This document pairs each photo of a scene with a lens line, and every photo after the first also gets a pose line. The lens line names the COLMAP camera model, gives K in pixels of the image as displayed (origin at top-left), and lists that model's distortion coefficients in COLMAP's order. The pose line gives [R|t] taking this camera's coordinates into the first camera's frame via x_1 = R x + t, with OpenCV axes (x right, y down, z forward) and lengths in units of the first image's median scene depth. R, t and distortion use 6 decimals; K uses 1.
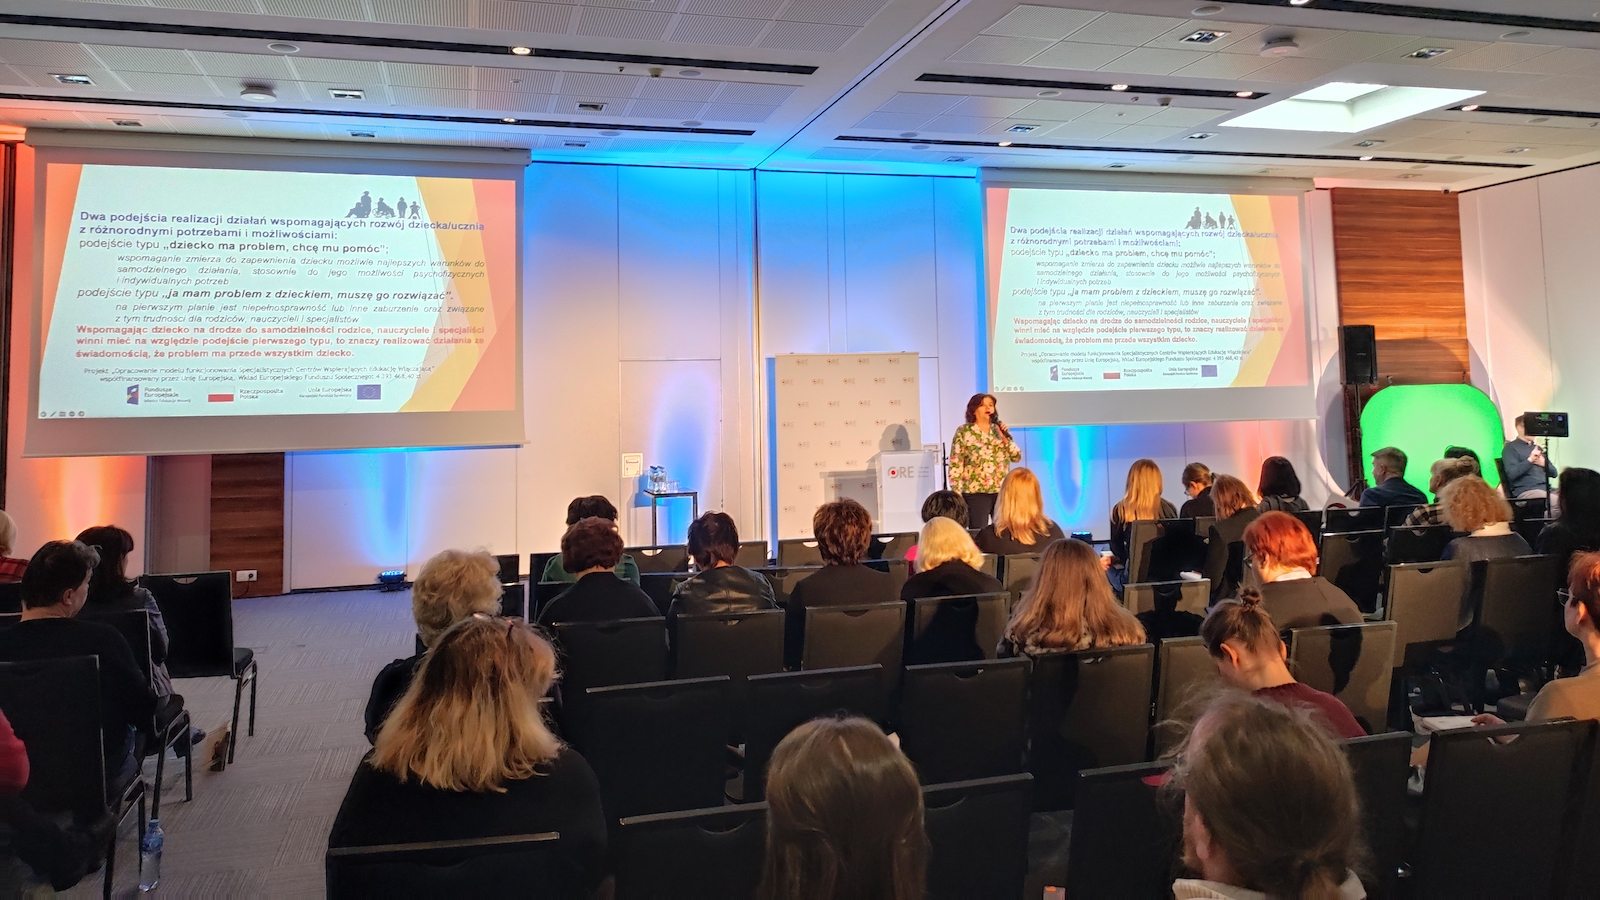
lens RADIAL K [[1152.9, 0, 800.3], [0, 1152.9, 303.5], [0, 0, 1]] dist [0.029586, -0.029651]
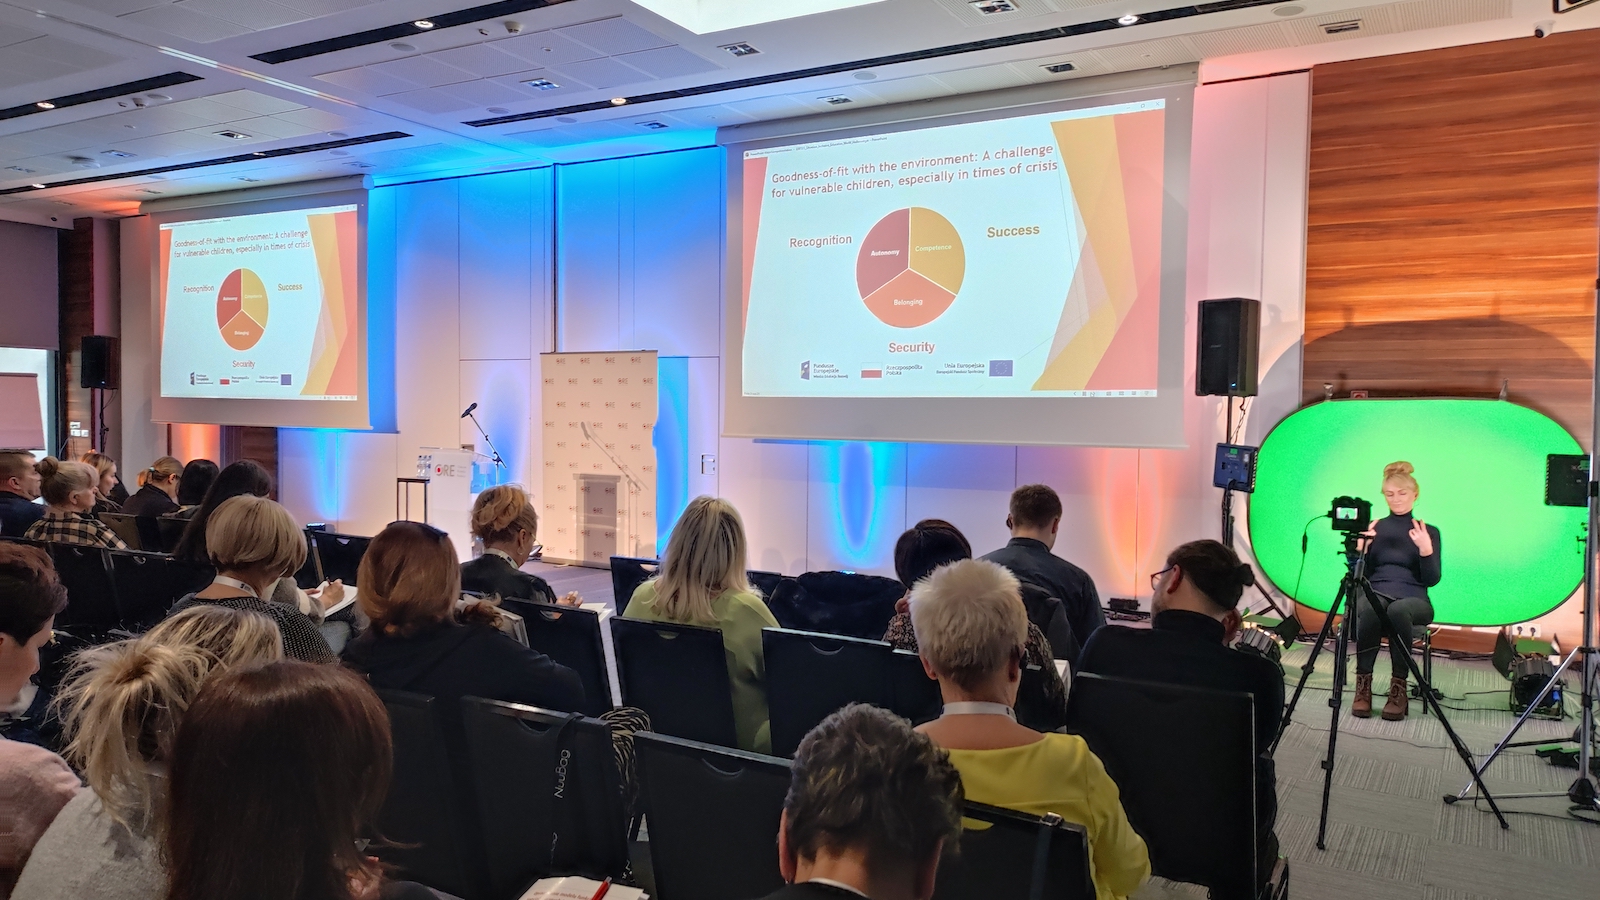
lens RADIAL K [[1161.6, 0, 800.0], [0, 1161.6, 450.0], [0, 0, 1]] dist [0.018875, -0.003254]
pose [[0.696640, 0.051090, -0.715599, 0.864160], [0.027474, 0.994830, 0.097772, 0.035968], [0.716895, -0.087773, 0.691634, 0.459974]]
